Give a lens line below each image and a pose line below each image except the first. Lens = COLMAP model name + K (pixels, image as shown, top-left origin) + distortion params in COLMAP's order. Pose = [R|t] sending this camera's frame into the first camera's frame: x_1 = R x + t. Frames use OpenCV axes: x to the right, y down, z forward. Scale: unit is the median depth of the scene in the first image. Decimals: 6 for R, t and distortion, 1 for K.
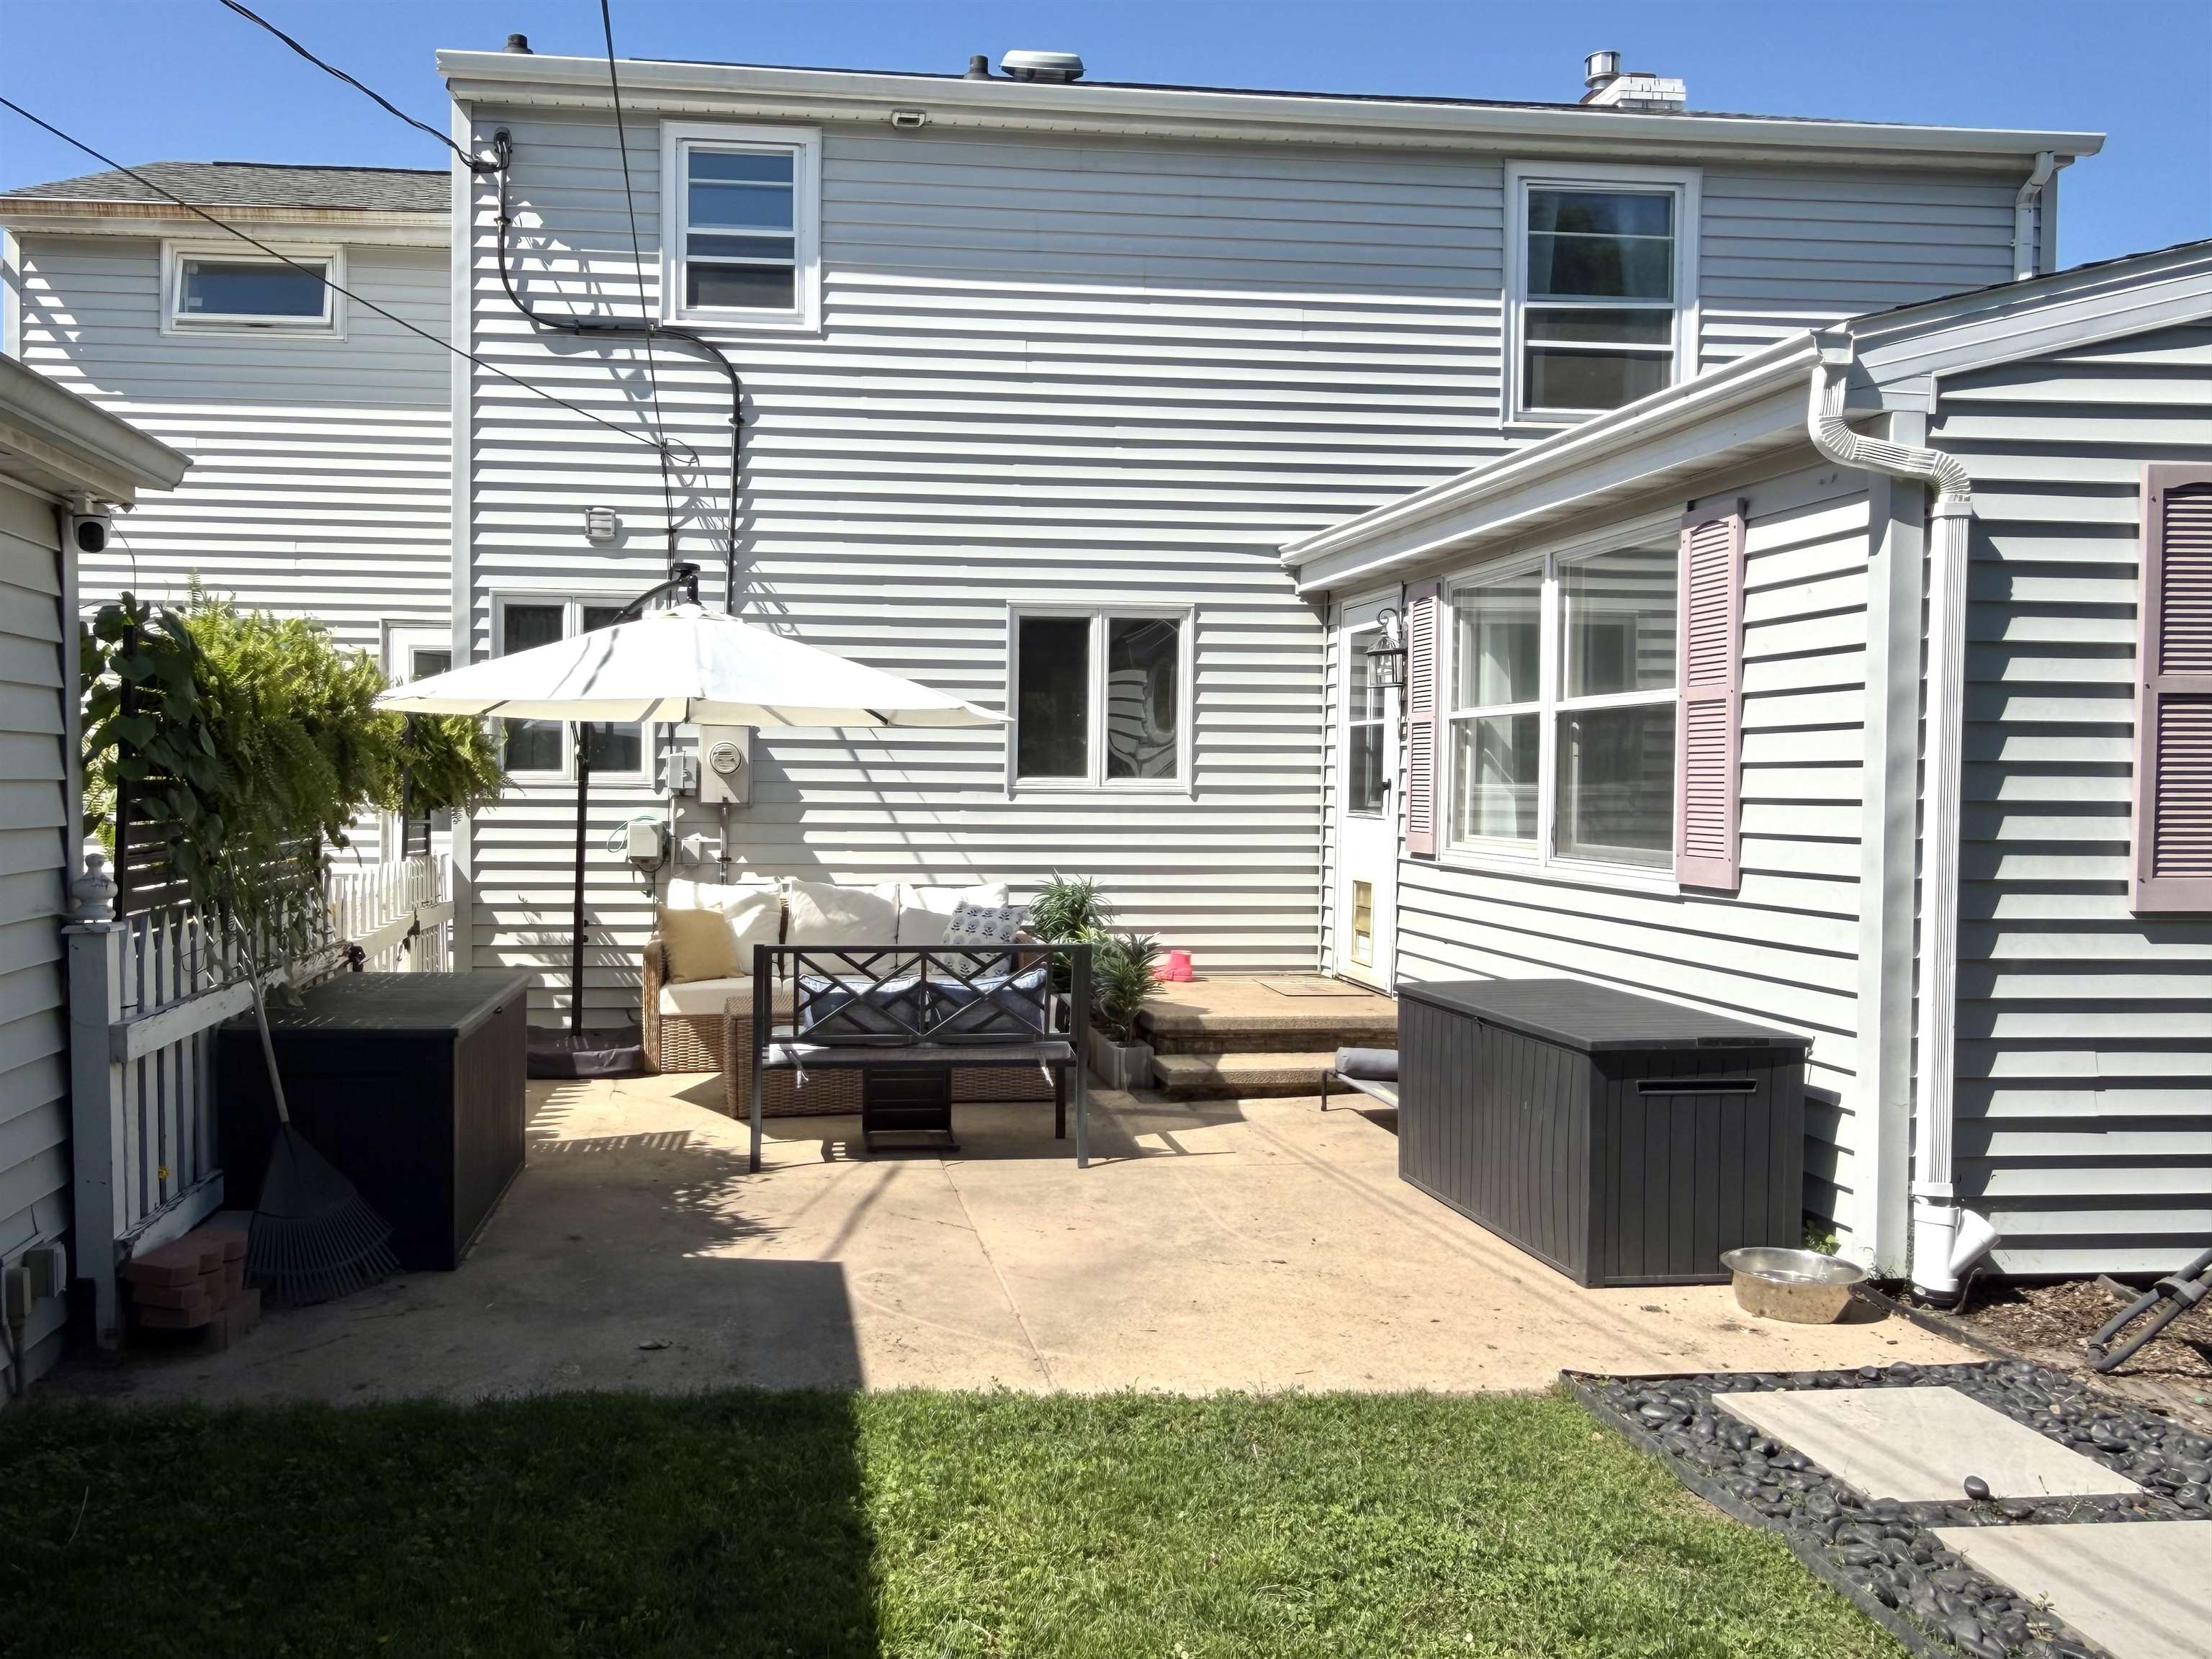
lens RADIAL K [[1685.2, 0, 950.4], [0, 1685.2, 834.0], [0, 0, 1]] dist [-0.013158, -0.002977]
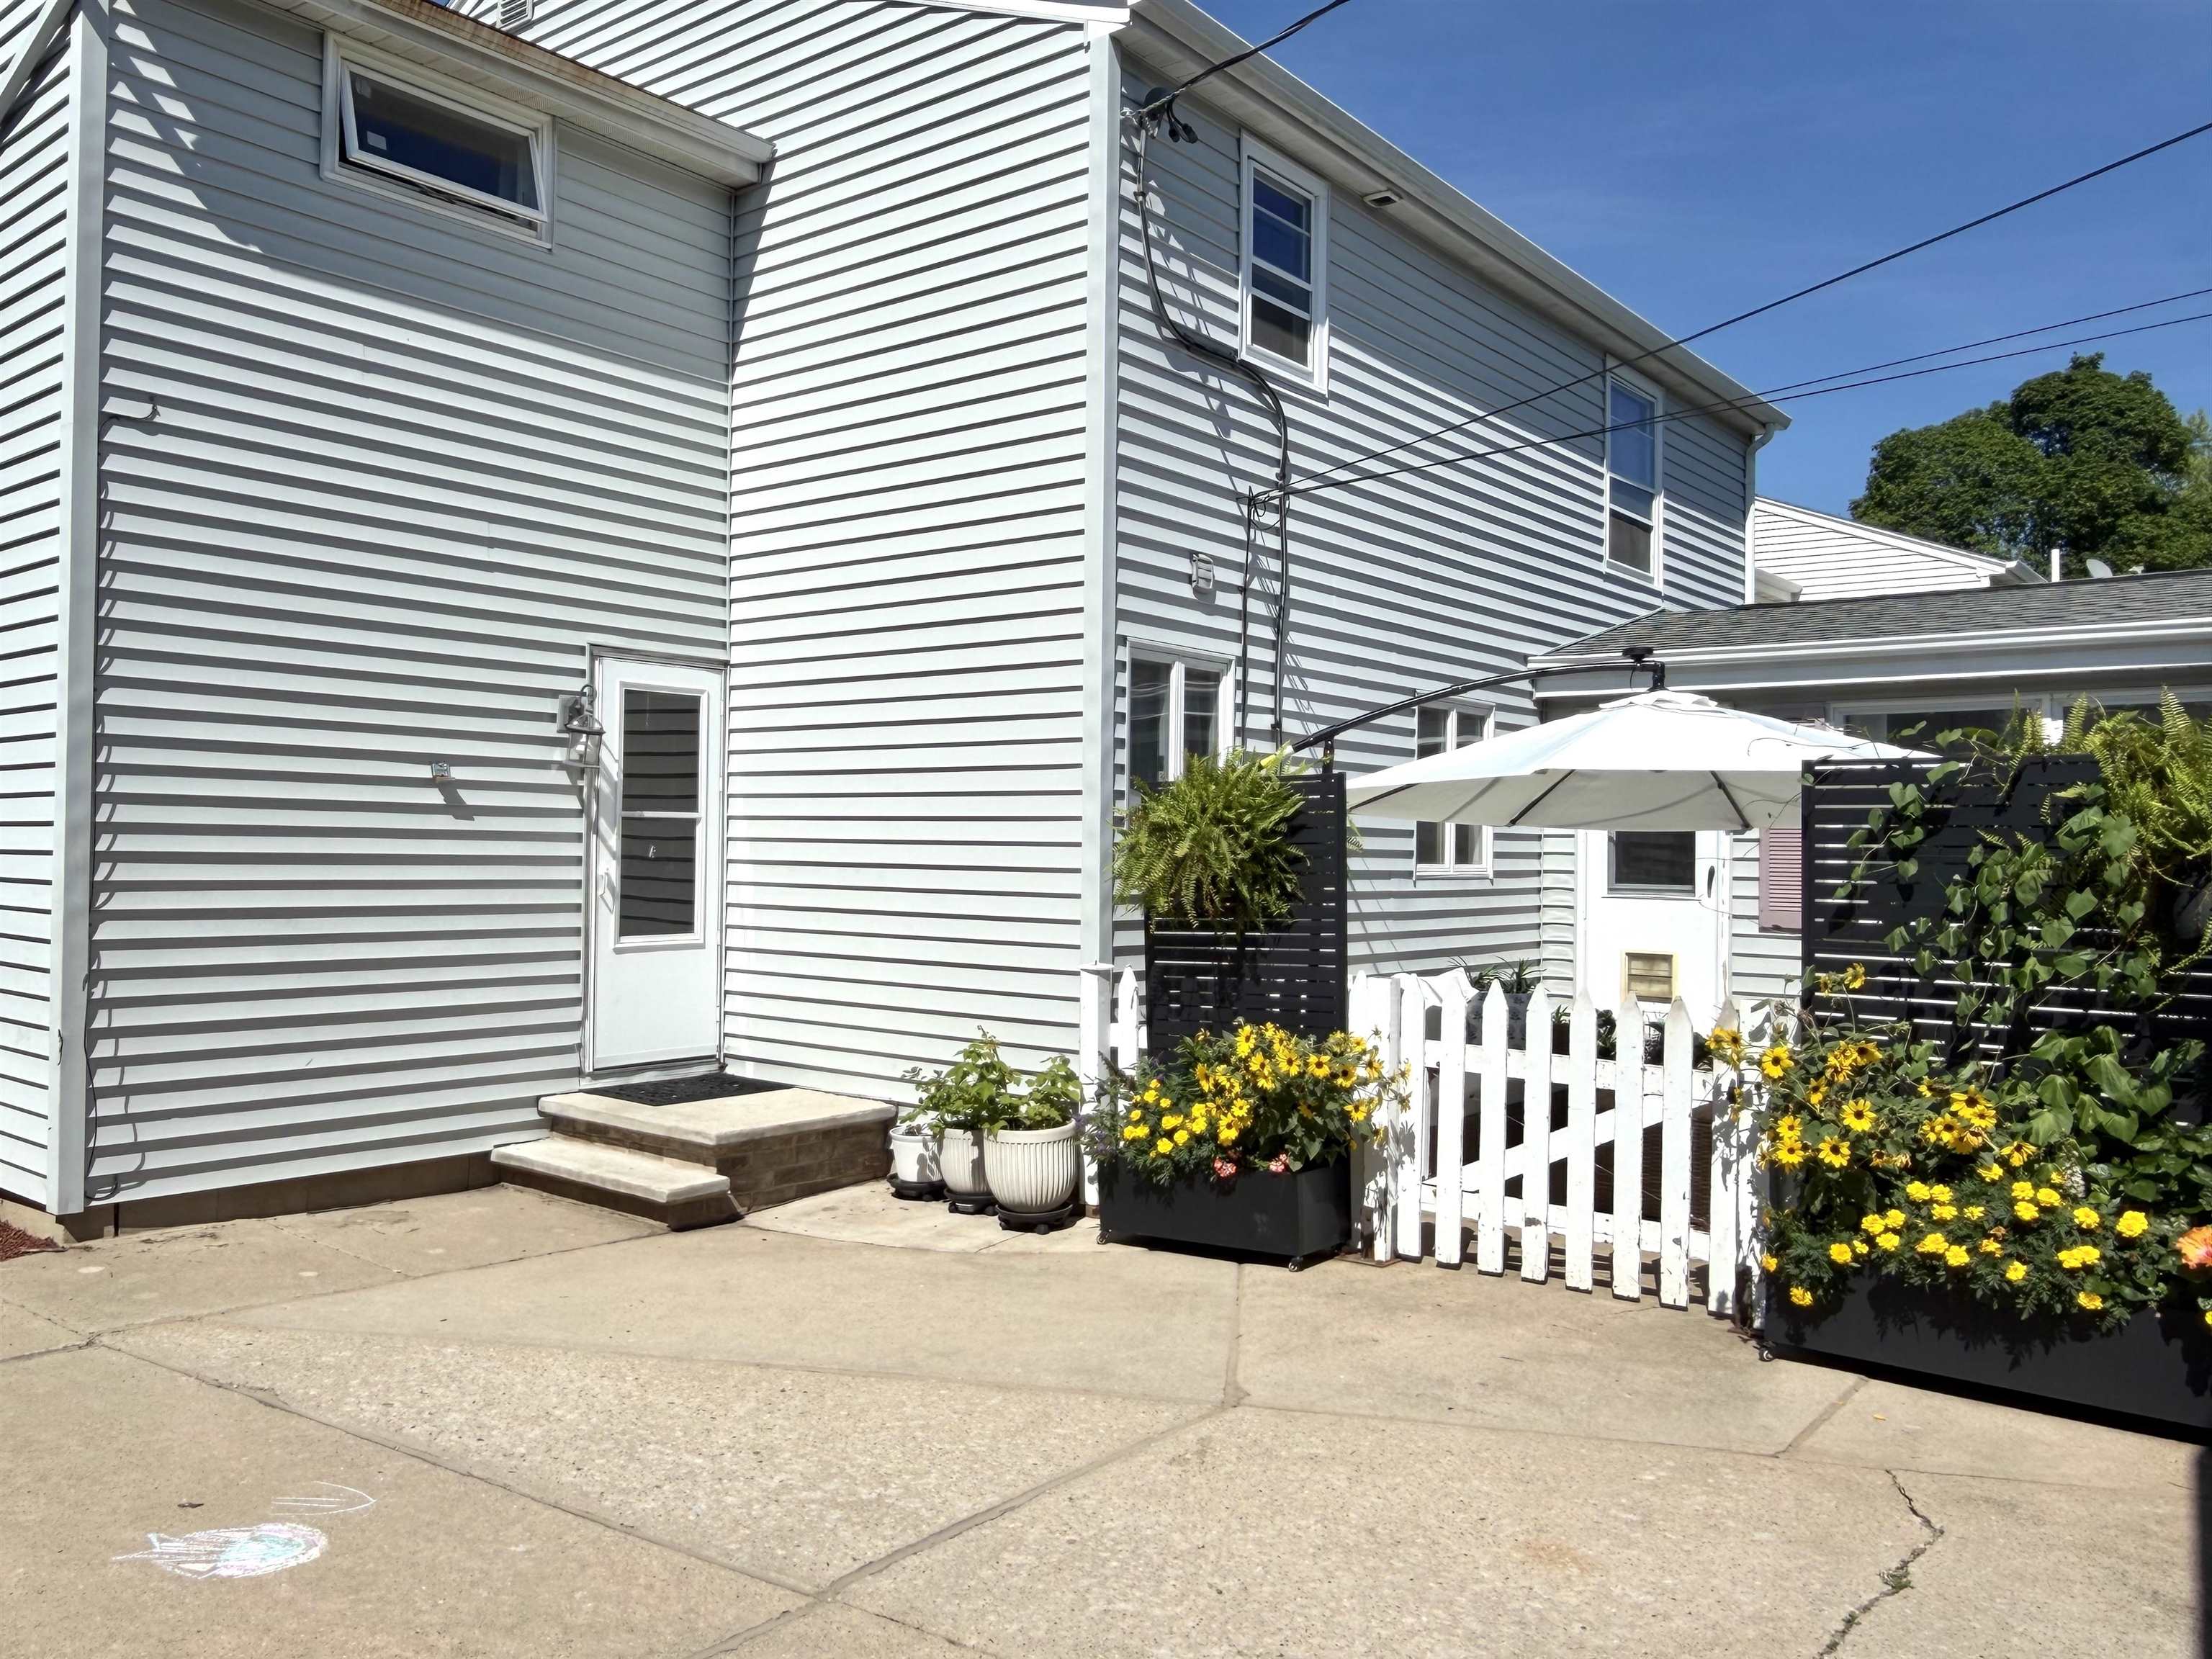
lens RADIAL K [[1685.2, 0, 950.4], [0, 1685.2, 834.0], [0, 0, 1]] dist [-0.013158, -0.002977]
pose [[0.740357, 0.006496, 0.672183, -0.874124], [0.017327, 0.999437, -0.028743, -0.028265], [-0.671991, 0.032927, 0.739827, 0.450730]]
